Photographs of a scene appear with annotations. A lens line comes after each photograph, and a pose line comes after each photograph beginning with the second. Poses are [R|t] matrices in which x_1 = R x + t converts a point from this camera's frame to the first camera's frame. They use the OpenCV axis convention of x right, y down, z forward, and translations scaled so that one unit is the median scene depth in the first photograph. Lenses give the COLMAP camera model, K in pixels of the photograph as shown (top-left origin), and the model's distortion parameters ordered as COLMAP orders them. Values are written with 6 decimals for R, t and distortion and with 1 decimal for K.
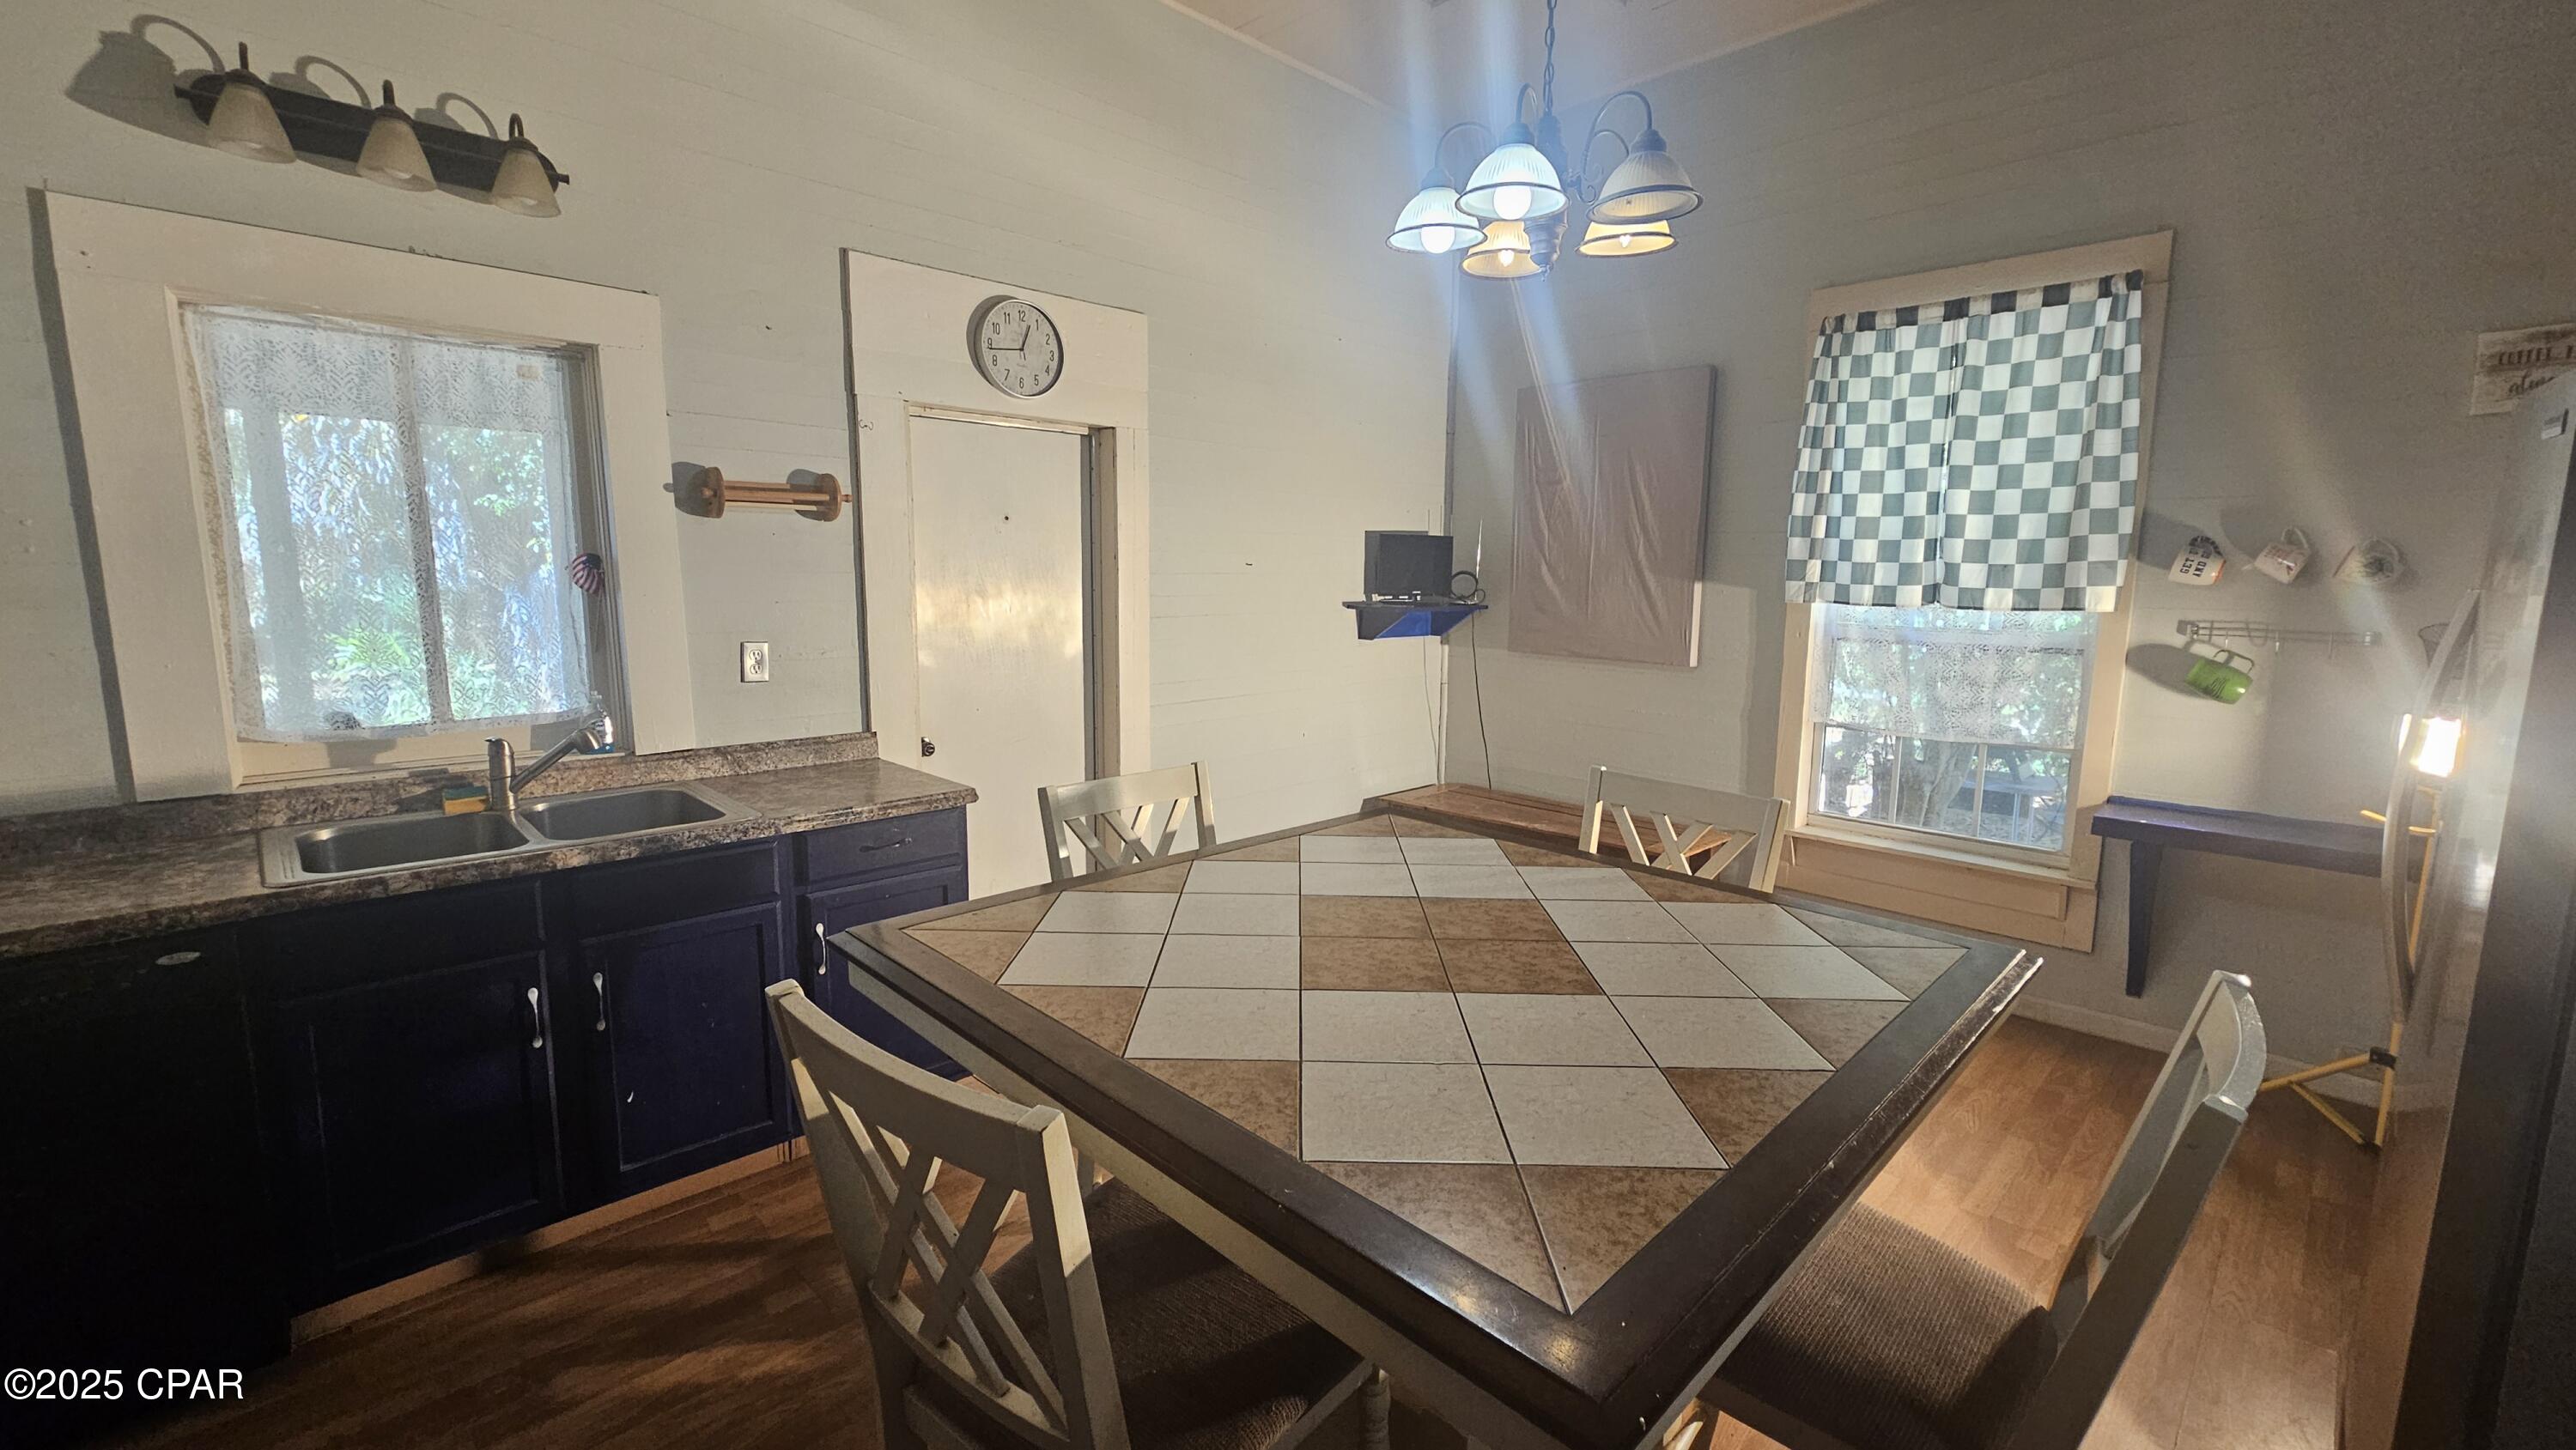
lens RADIAL K [[1056.3, 0, 1298.5], [0, 1056.3, 713.8], [0, 0, 1]] dist [0.000442, 0.001607]
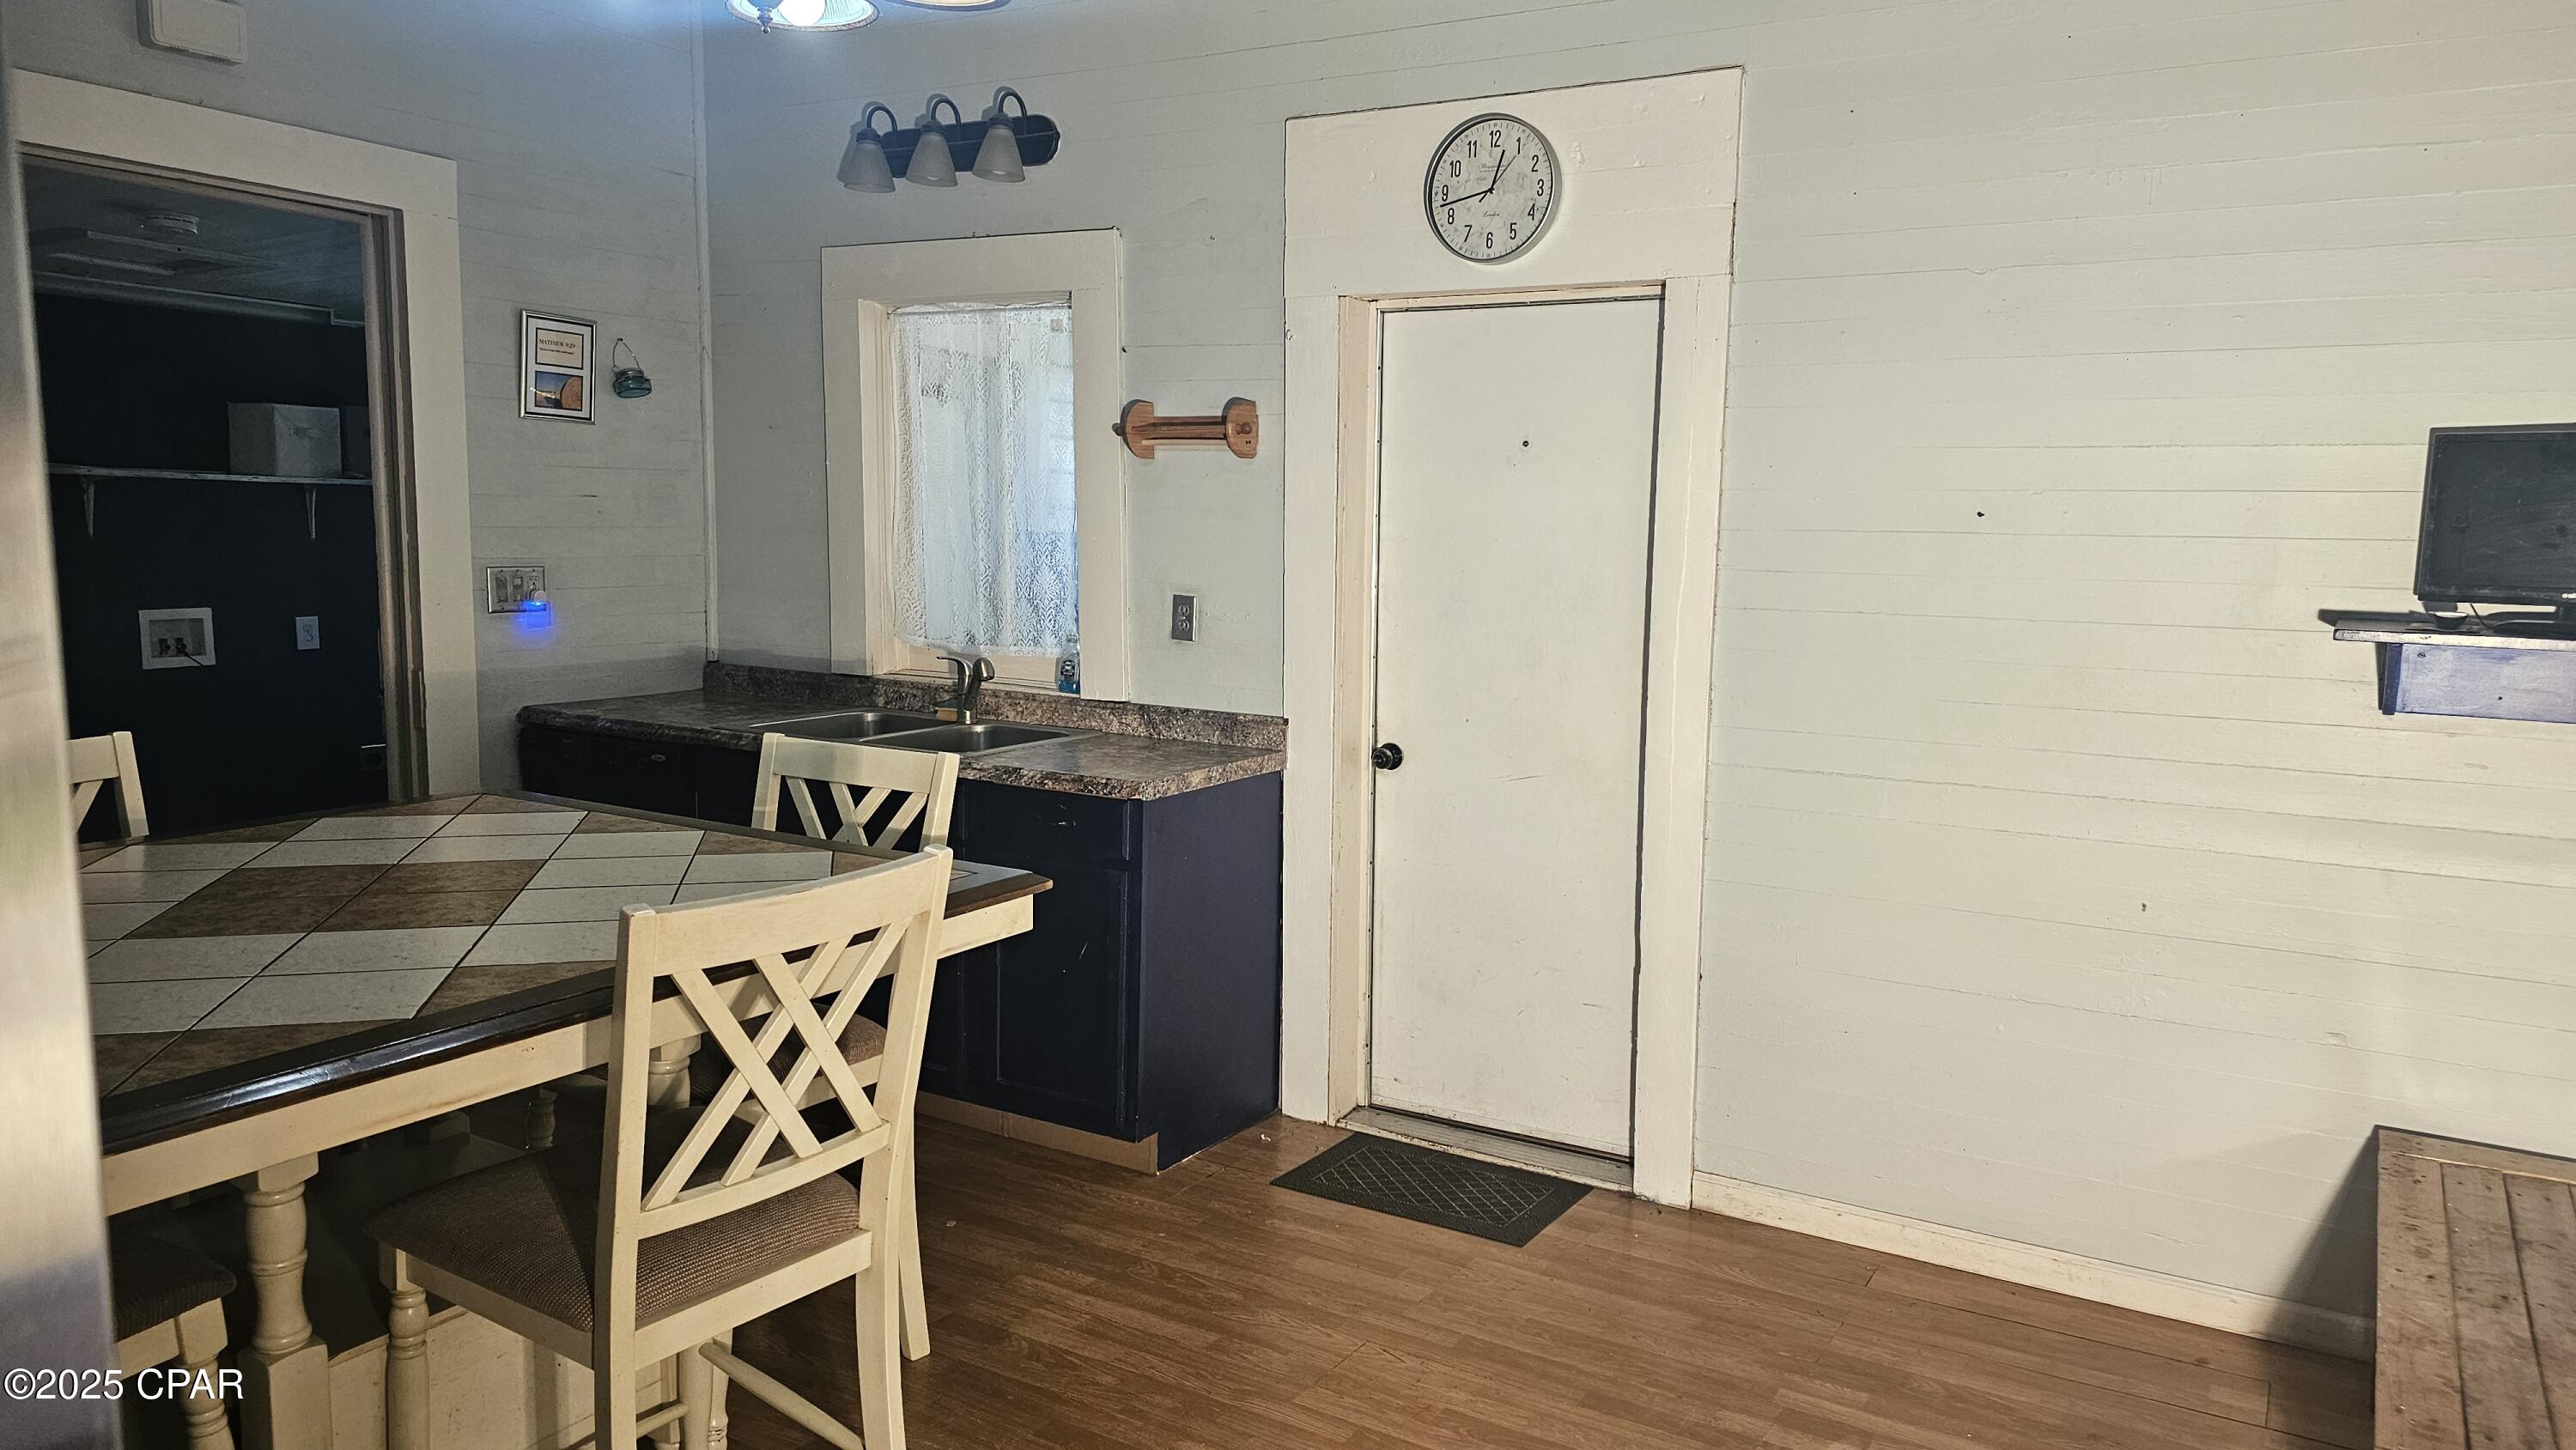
lens RADIAL K [[1715.4, 0, 1323.9], [0, 1715.4, 755.1], [0, 0, 1]] dist [0.053807, -0.036983]
pose [[0.246664, 0.130247, -0.960309, 1.119271], [-0.156699, 0.983248, 0.093109, -0.107164], [0.956348, 0.127513, 0.262941, 0.905740]]
